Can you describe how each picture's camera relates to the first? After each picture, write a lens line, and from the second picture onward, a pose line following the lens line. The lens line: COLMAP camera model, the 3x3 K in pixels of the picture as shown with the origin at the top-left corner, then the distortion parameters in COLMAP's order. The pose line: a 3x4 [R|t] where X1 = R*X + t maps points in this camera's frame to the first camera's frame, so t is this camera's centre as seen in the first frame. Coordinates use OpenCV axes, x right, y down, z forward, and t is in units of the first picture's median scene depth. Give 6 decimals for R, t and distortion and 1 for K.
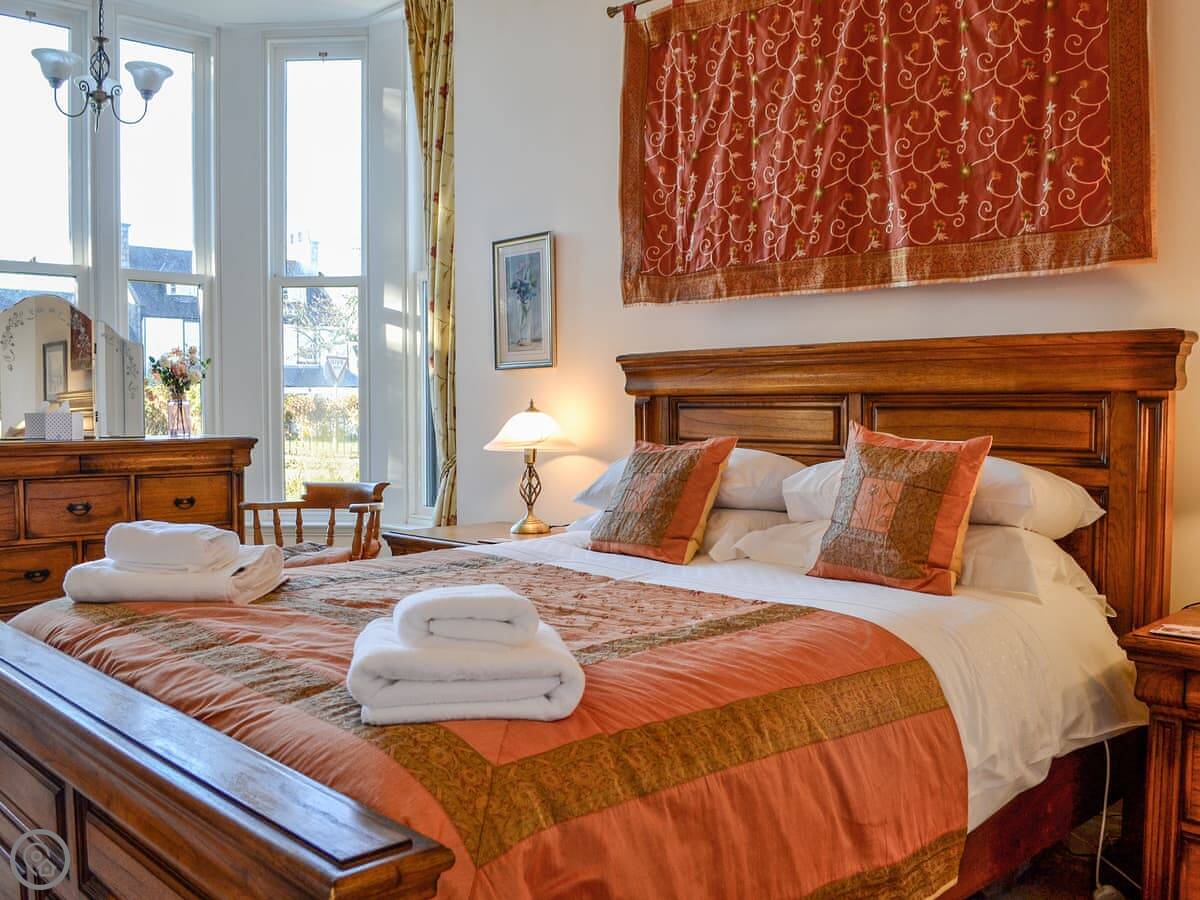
lens RADIAL K [[1070.7, 0, 599.5], [0, 1070.7, 481.9], [0, 0, 1]] dist [-0.093640, 0.012441]
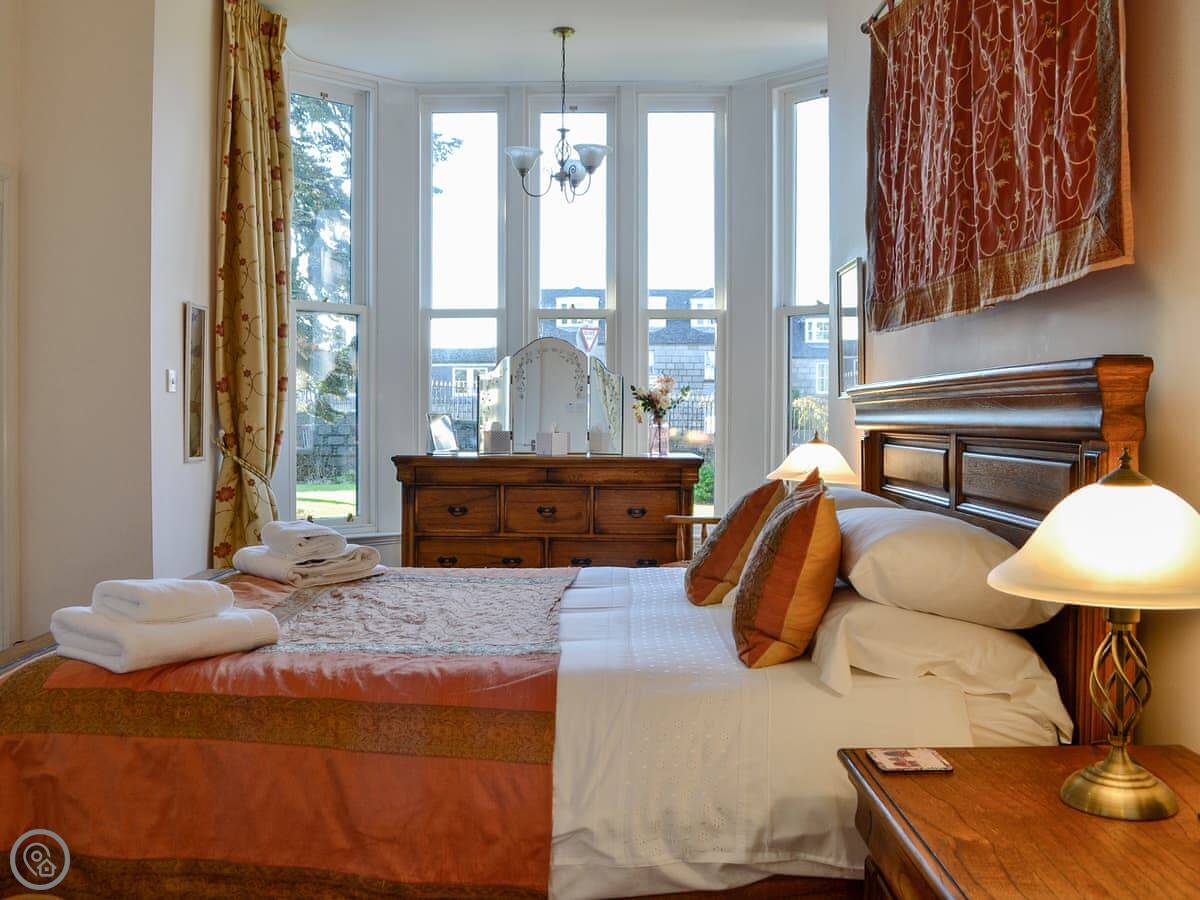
lens RADIAL K [[1095.5, 0, 600.0], [0, 1095.5, 450.0], [0, 0, 1]] dist [-0.081580, 0.008806]
pose [[0.710092, 0.026469, -0.703611, 0.446045], [-0.054550, 0.998358, -0.017495, -0.026969], [0.701992, 0.050806, 0.710370, 0.124763]]
